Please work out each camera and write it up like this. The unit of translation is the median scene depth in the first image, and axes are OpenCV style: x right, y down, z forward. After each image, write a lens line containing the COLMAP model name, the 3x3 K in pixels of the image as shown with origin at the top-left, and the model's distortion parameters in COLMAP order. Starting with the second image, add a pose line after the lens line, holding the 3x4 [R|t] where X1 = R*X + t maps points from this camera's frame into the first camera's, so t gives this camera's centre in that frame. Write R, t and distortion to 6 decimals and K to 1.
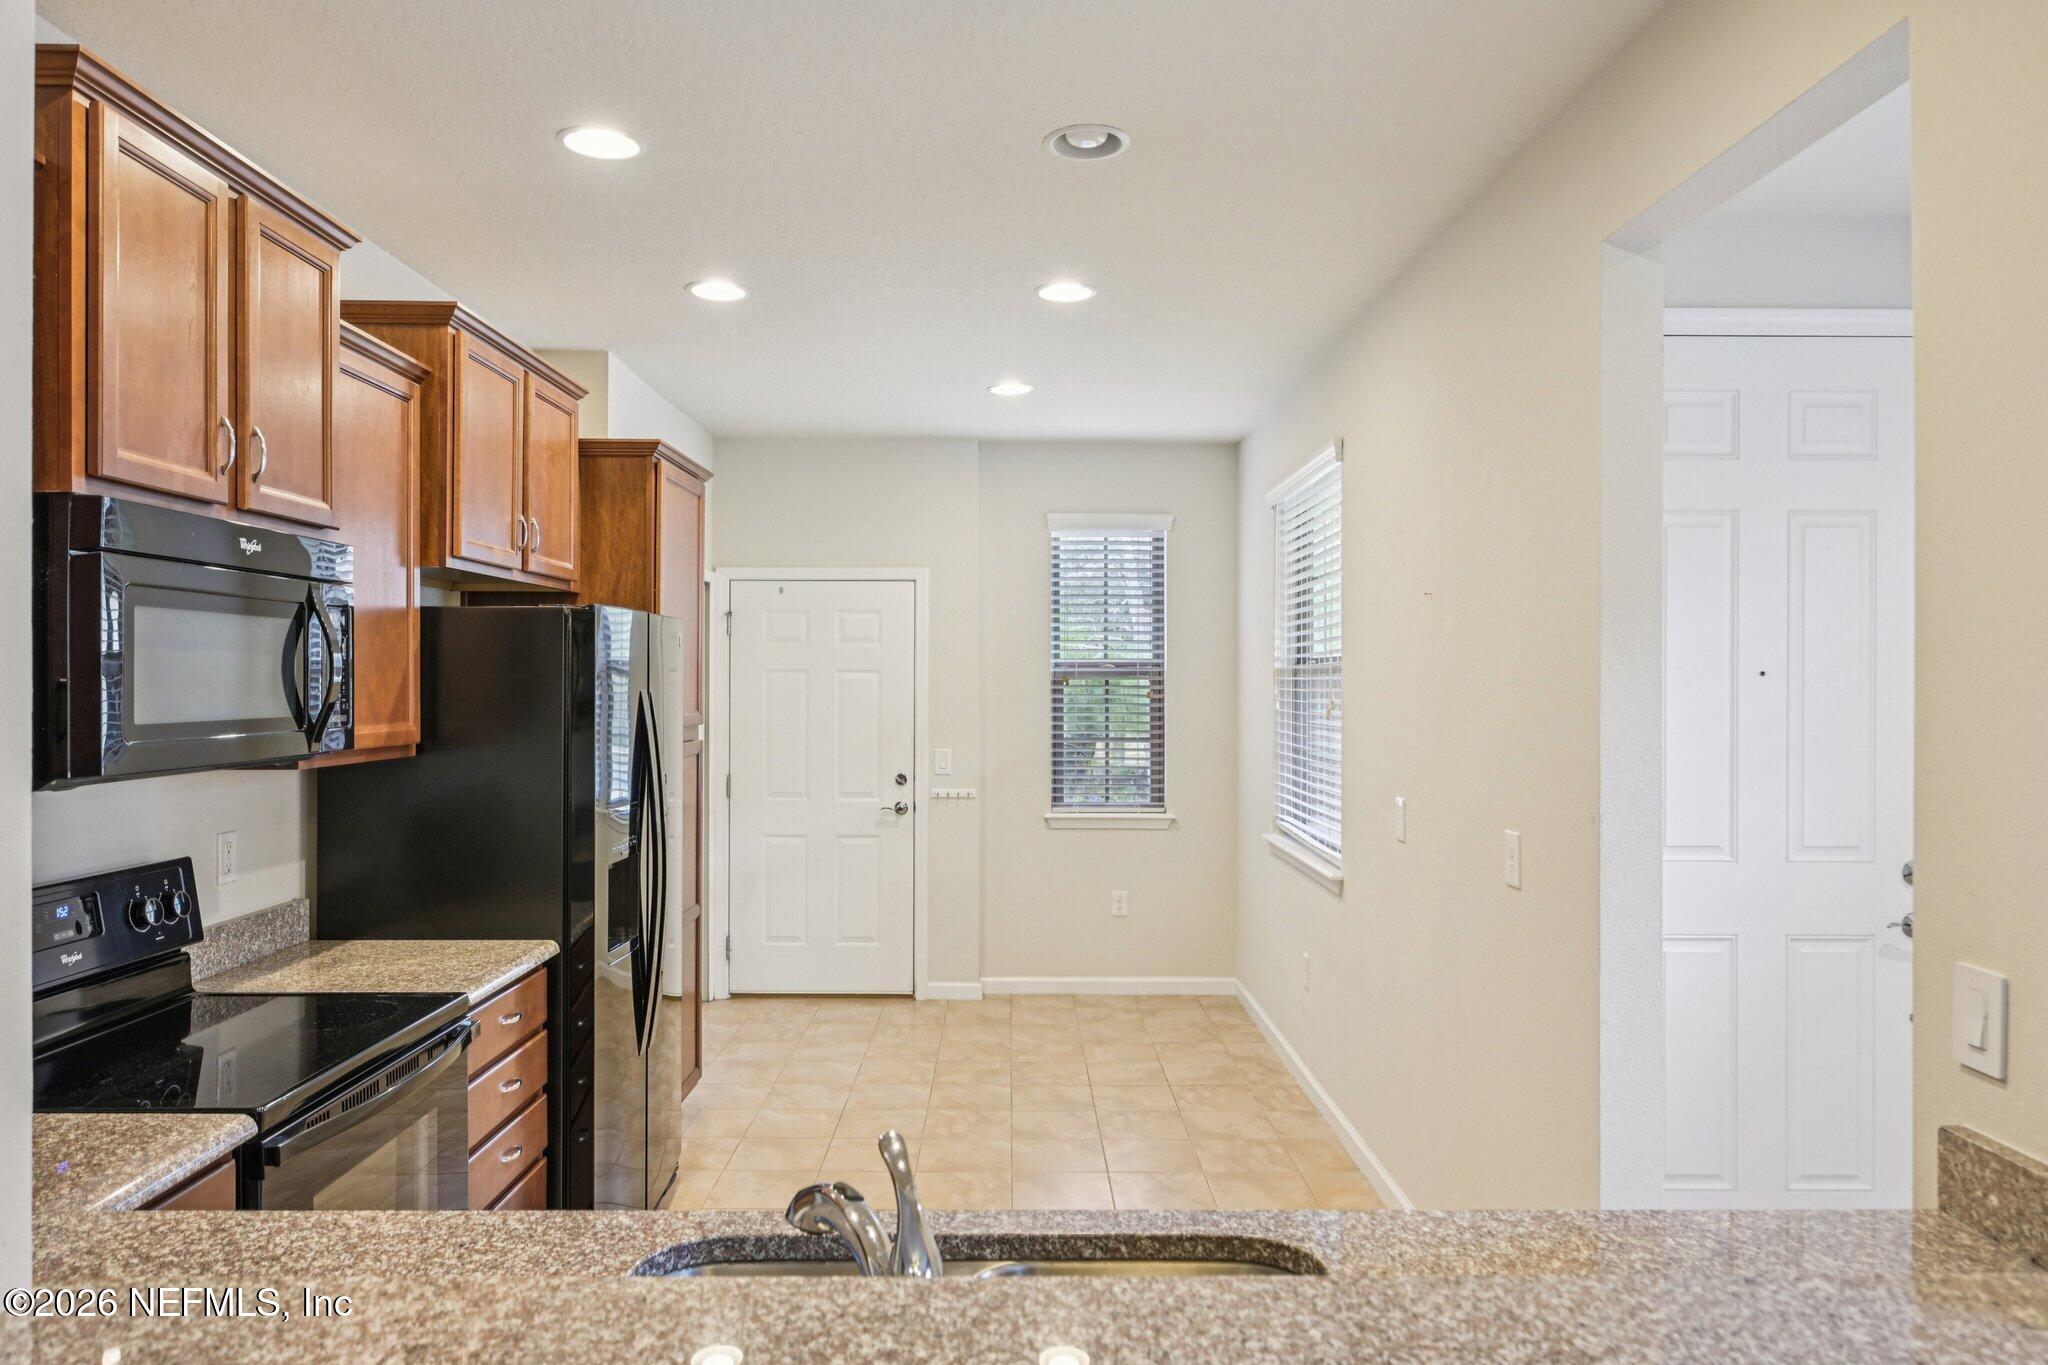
lens RADIAL K [[1529.2, 0, 1024.0], [0, 1529.2, 682.5], [0, 0, 1]] dist [-0.001540, -0.000084]
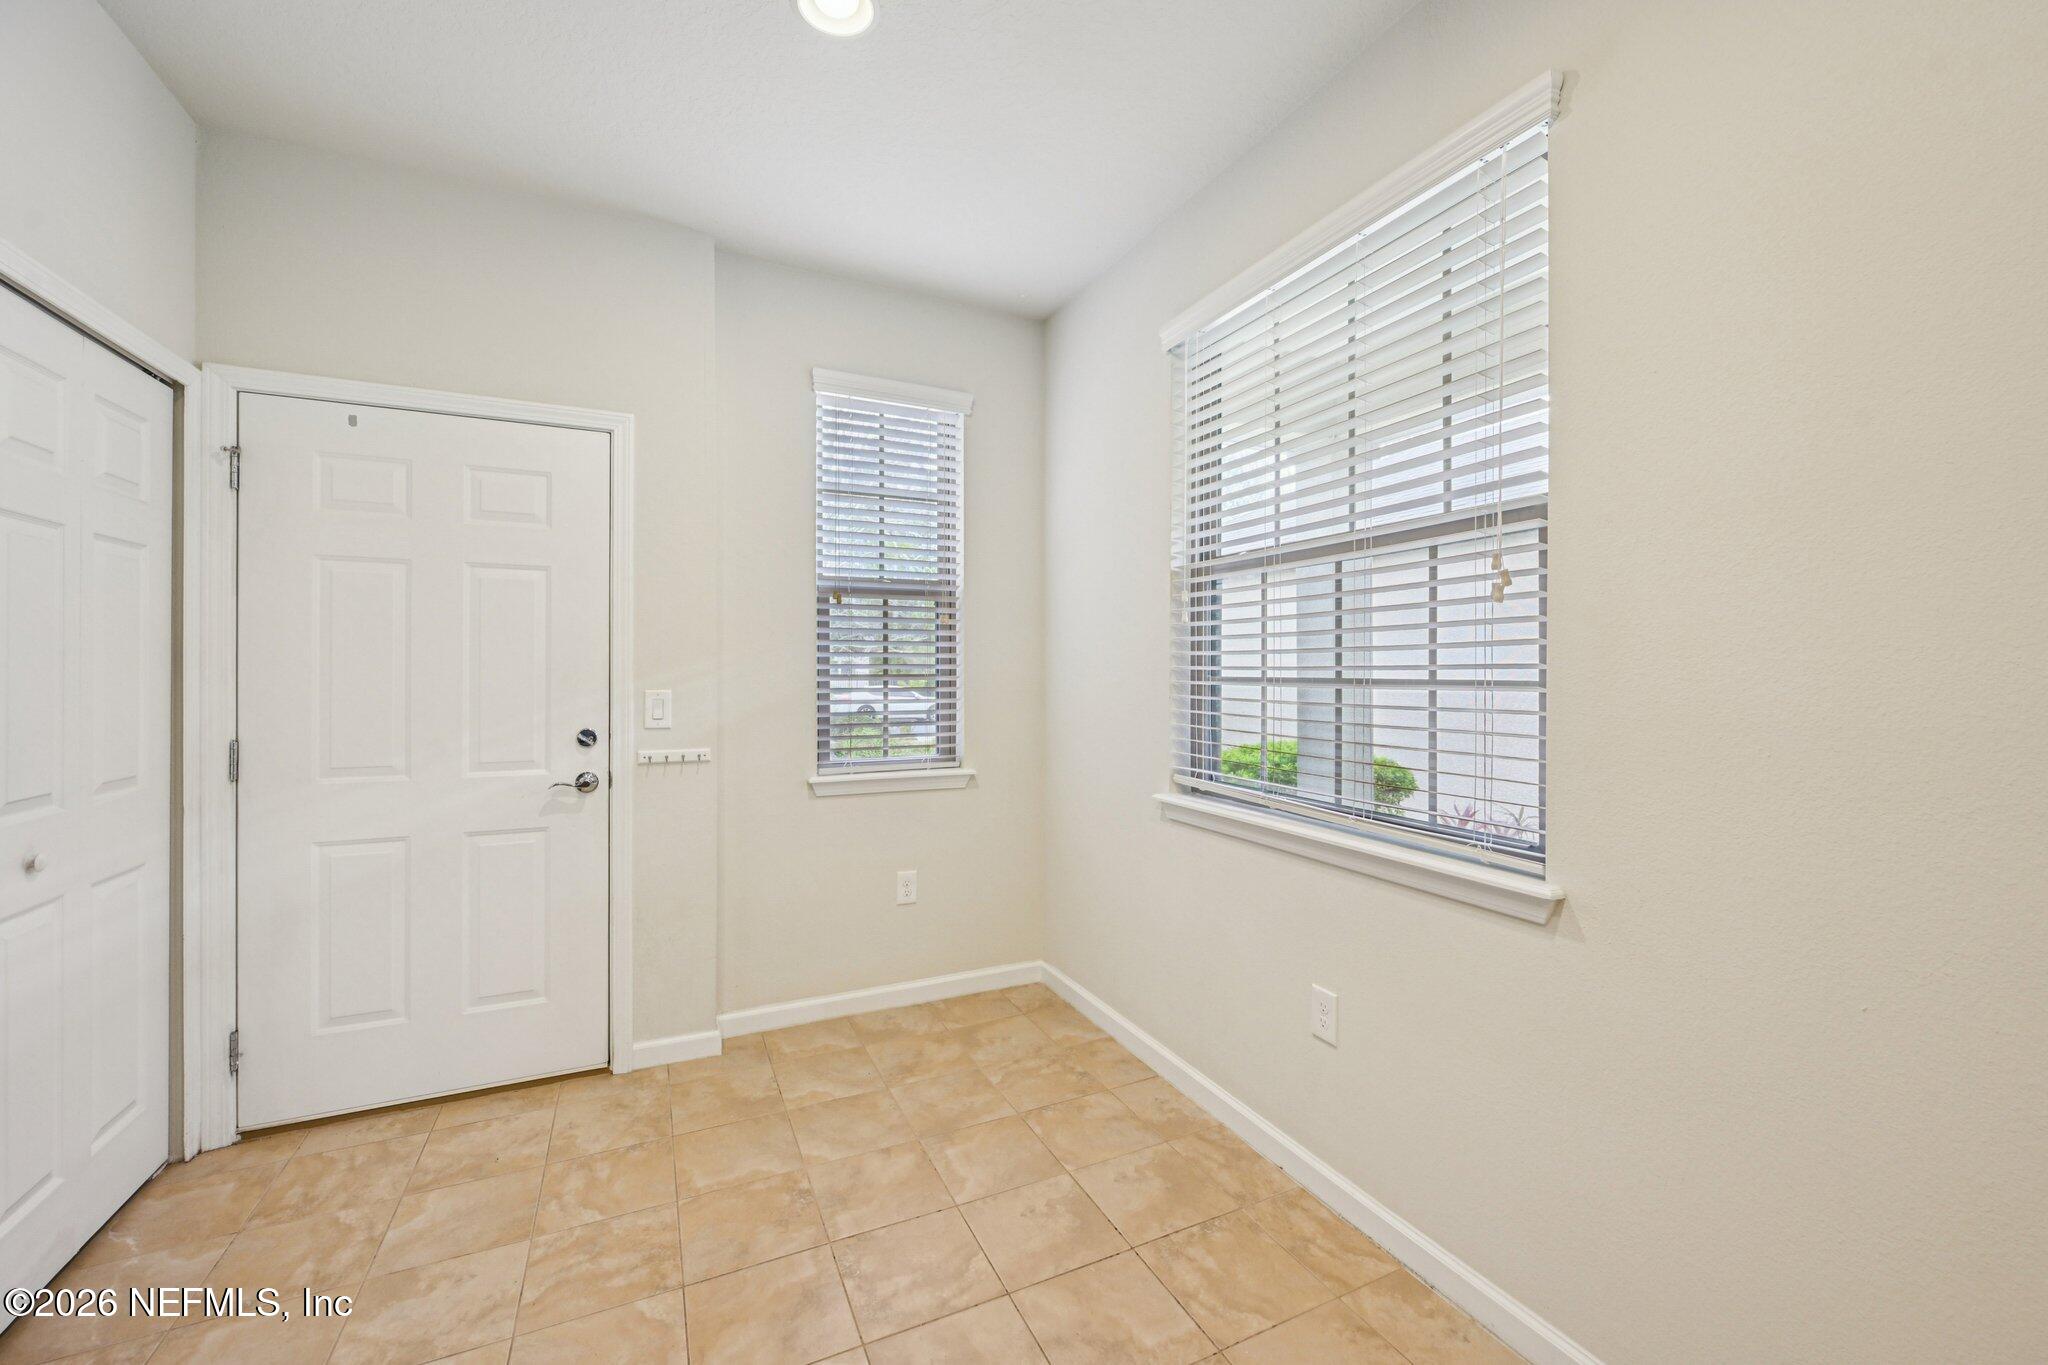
lens RADIAL K [[819.3, 0, 1039.0], [0, 819.3, 674.2], [0, 0, 1]] dist [-0.001273, -0.000413]
pose [[0.898764, -0.000980, 0.438431, -0.060299], [0.001573, 0.999998, -0.000989, 0.037085], [-0.438429, 0.001578, 0.898764, 0.604464]]
